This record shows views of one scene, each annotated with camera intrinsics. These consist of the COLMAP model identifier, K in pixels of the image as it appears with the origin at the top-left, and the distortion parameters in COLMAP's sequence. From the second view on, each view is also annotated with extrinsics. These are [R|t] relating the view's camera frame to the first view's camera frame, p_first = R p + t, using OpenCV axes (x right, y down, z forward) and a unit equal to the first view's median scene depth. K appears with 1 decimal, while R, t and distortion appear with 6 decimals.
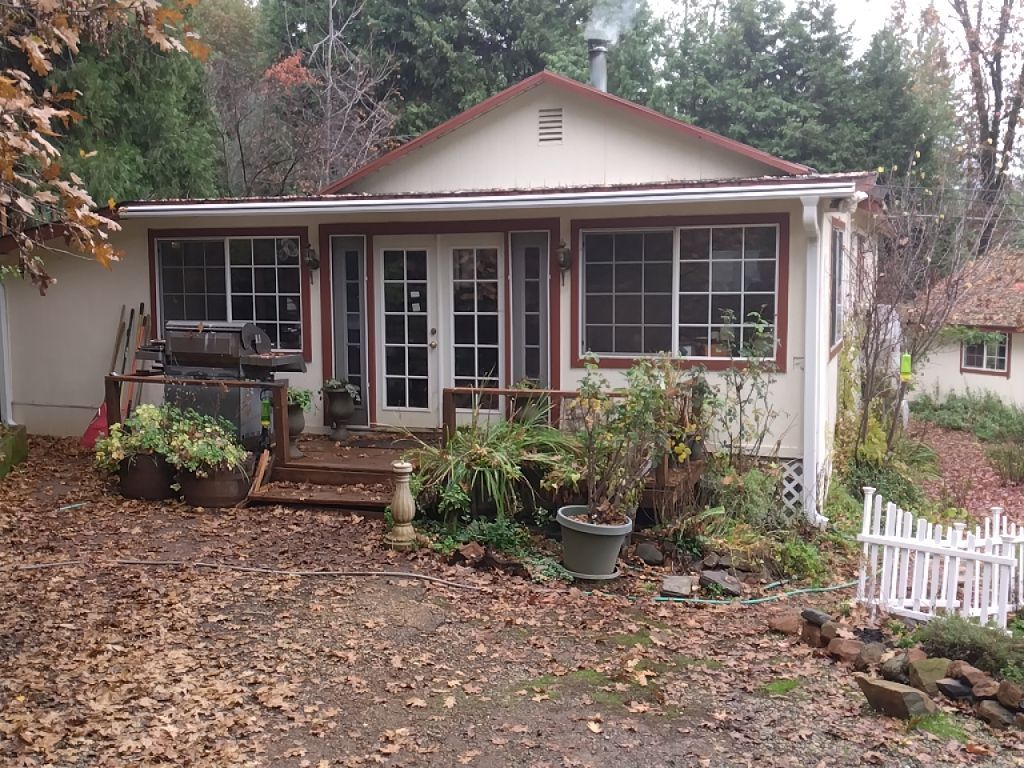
lens RADIAL K [[994.7, 0, 512.0], [0, 994.7, 384.0], [0, 0, 1]] dist [-0.002978, -0.003946]
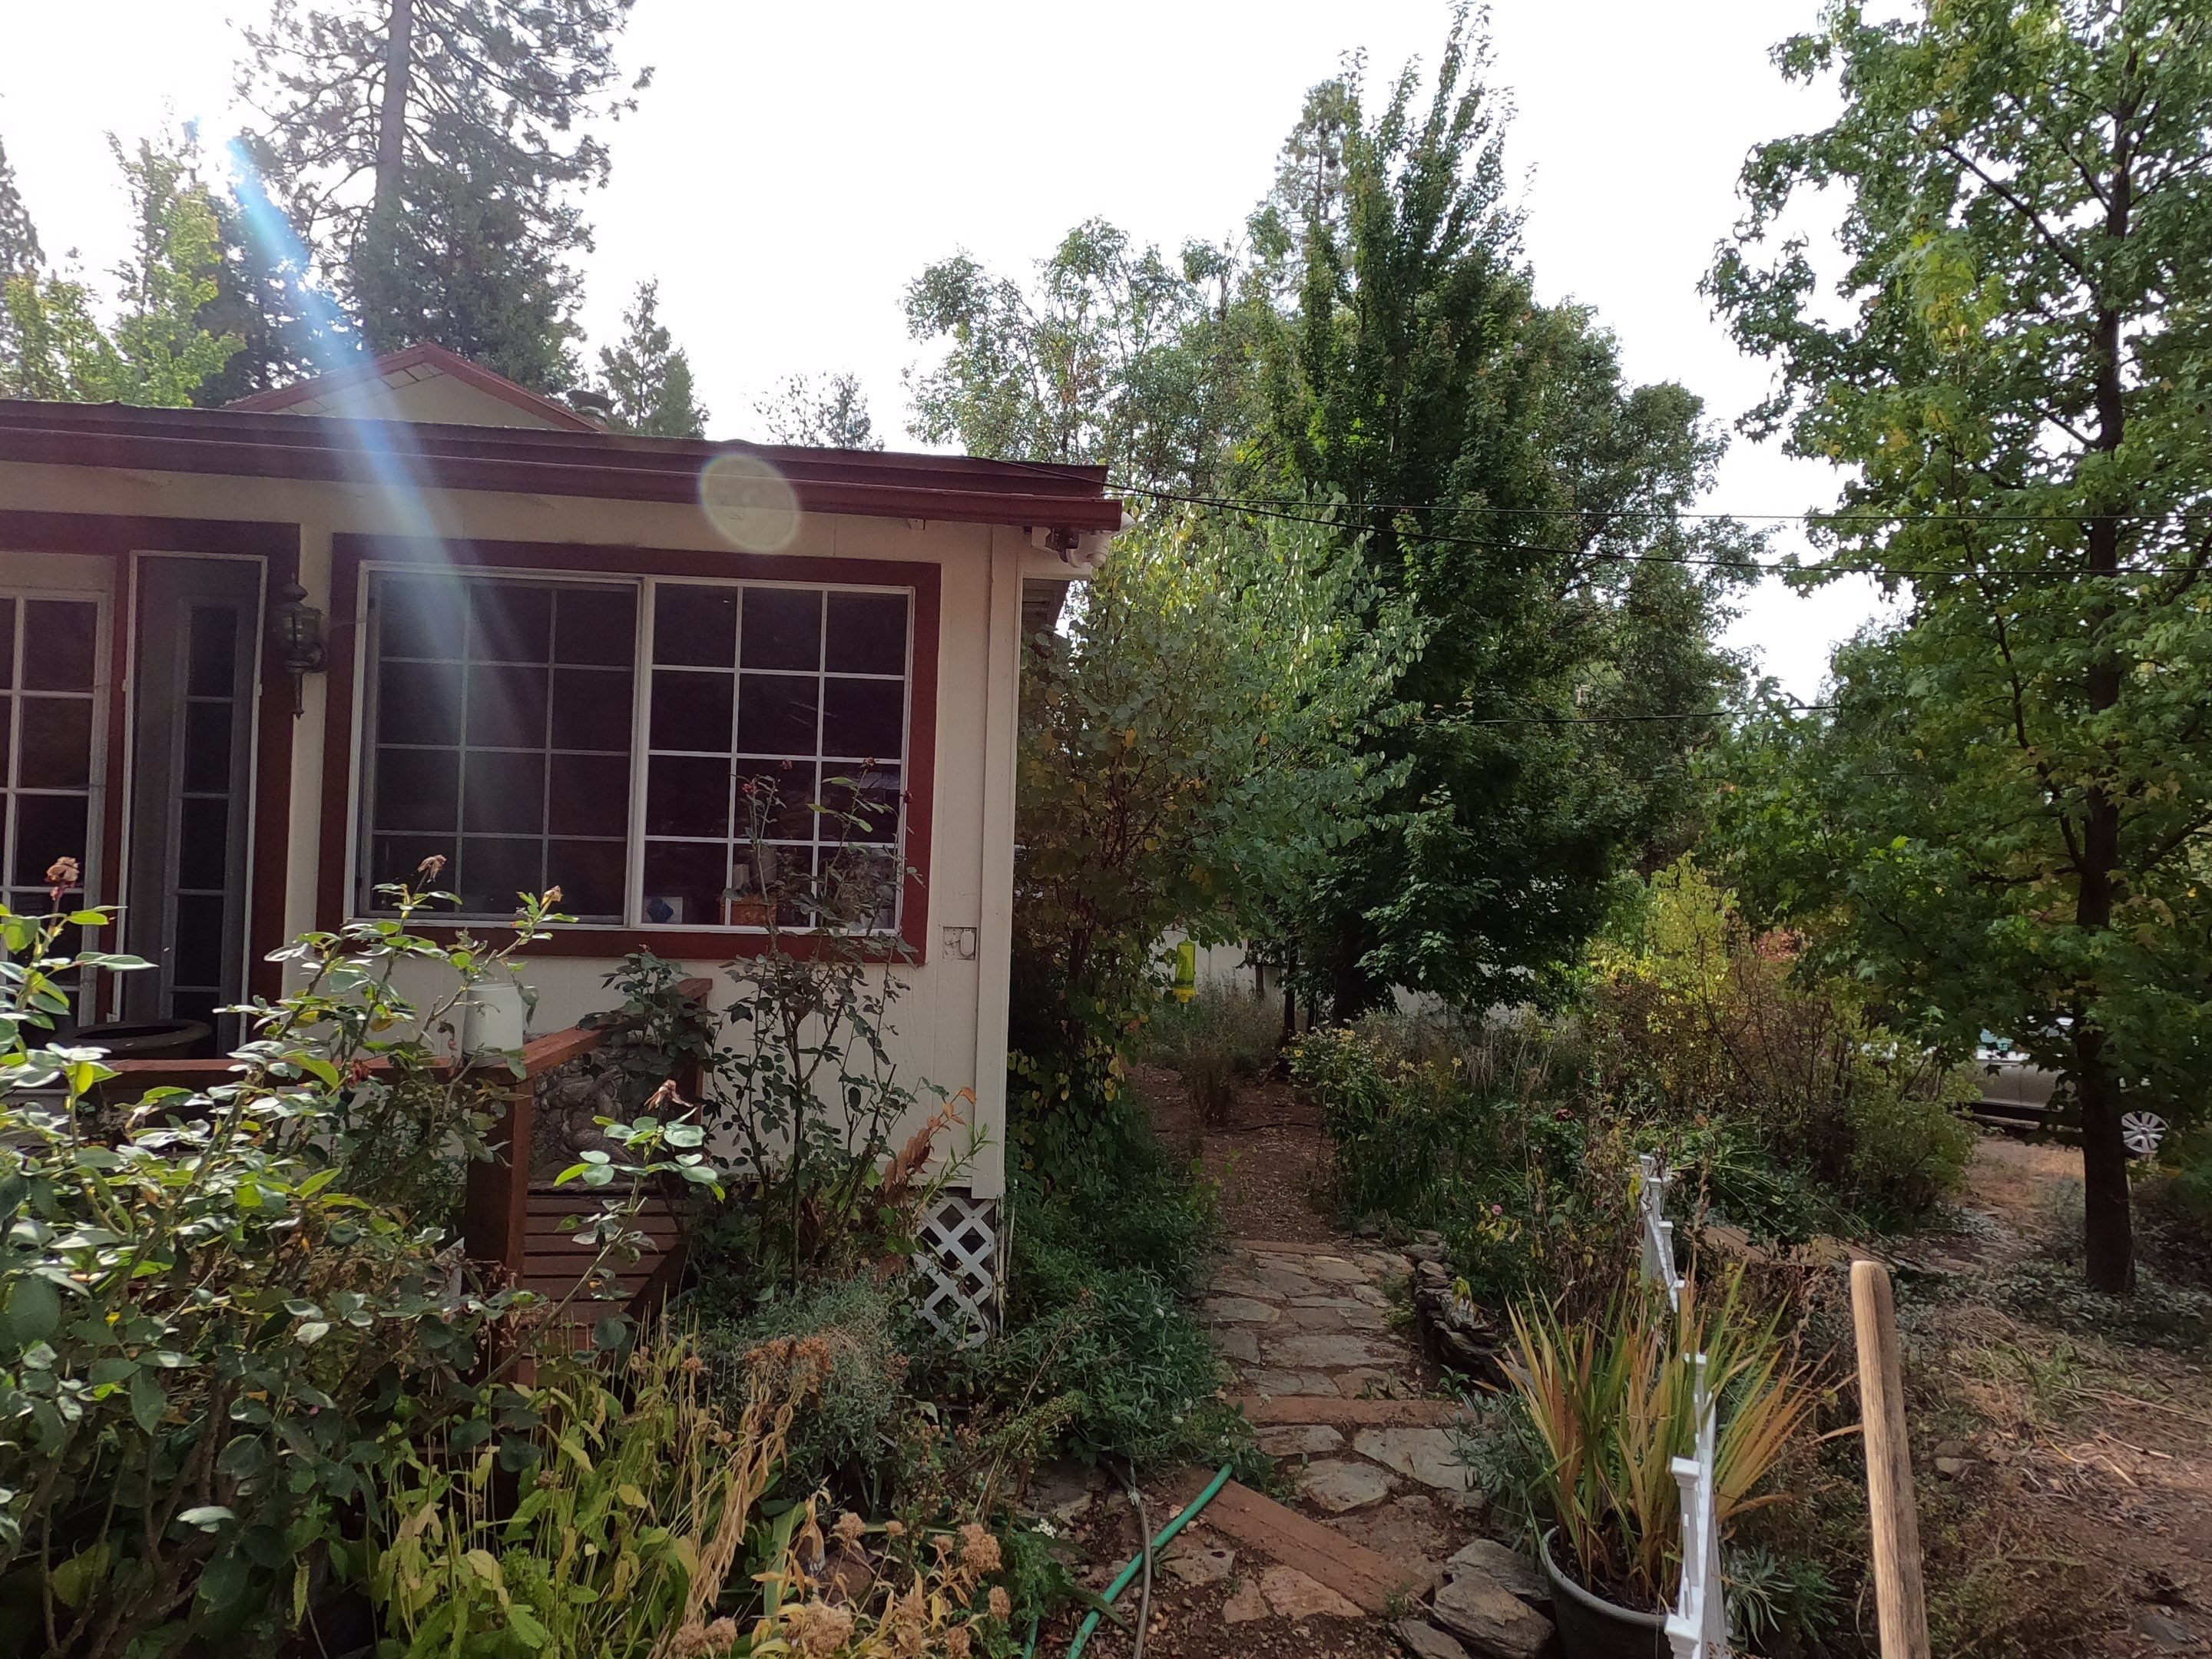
lens RADIAL K [[1213.6, 0, 1106.0], [0, 1213.6, 829.5], [0, 0, 1]] dist [-0.002612, -0.000470]
pose [[0.908085, 0.036379, 0.417203, 0.134798], [0.009190, 0.994249, -0.106699, -0.013030], [-0.418686, 0.100725, 0.902528, 0.523279]]
